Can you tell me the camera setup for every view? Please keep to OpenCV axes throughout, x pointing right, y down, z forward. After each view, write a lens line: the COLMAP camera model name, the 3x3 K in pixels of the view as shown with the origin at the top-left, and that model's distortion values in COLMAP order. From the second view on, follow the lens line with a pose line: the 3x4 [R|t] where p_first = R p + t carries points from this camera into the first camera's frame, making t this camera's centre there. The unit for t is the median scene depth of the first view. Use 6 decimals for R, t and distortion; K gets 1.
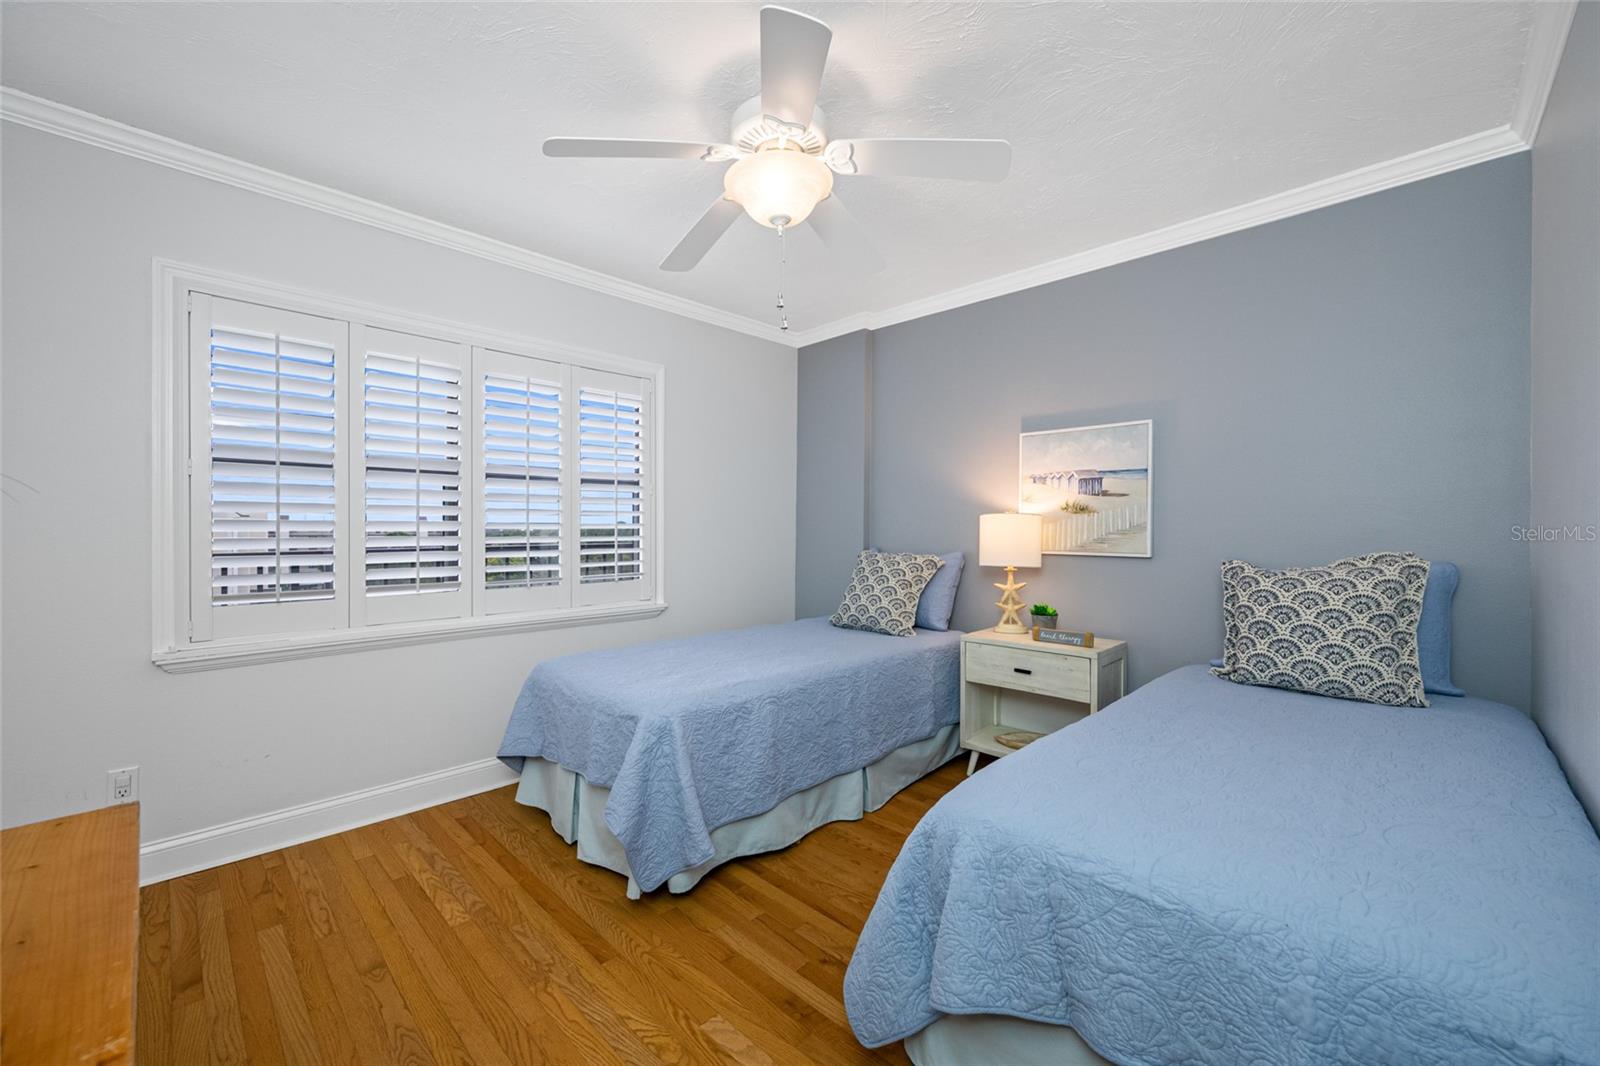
lens RADIAL K [[627.9, 0, 800.1], [0, 627.9, 530.3], [0, 0, 1]] dist [0.001449, 0.000042]
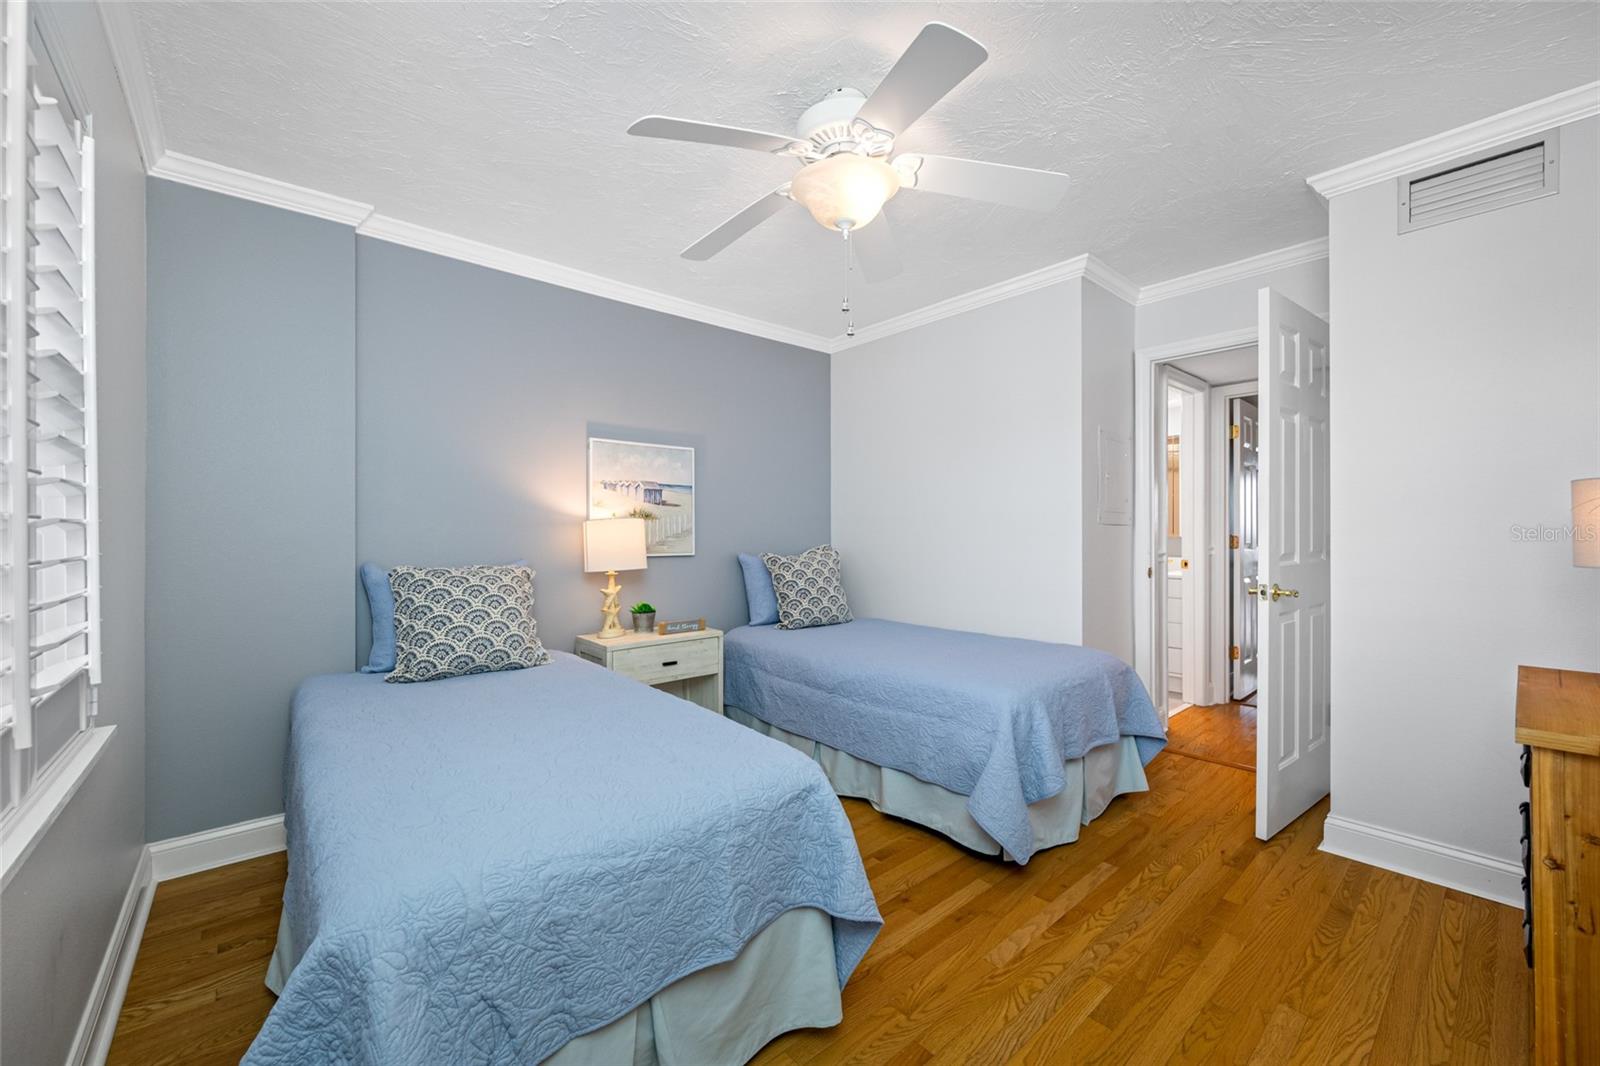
lens RADIAL K [[627.9, 0, 799.7], [0, 627.9, 533.6], [0, 0, 1]] dist [0.001449, 0.000042]
pose [[0.087710, -0.003838, 0.996139, -0.670801], [0.004140, 0.999985, 0.003488, -0.004391], [-0.996137, 0.003818, 0.087724, 0.635333]]
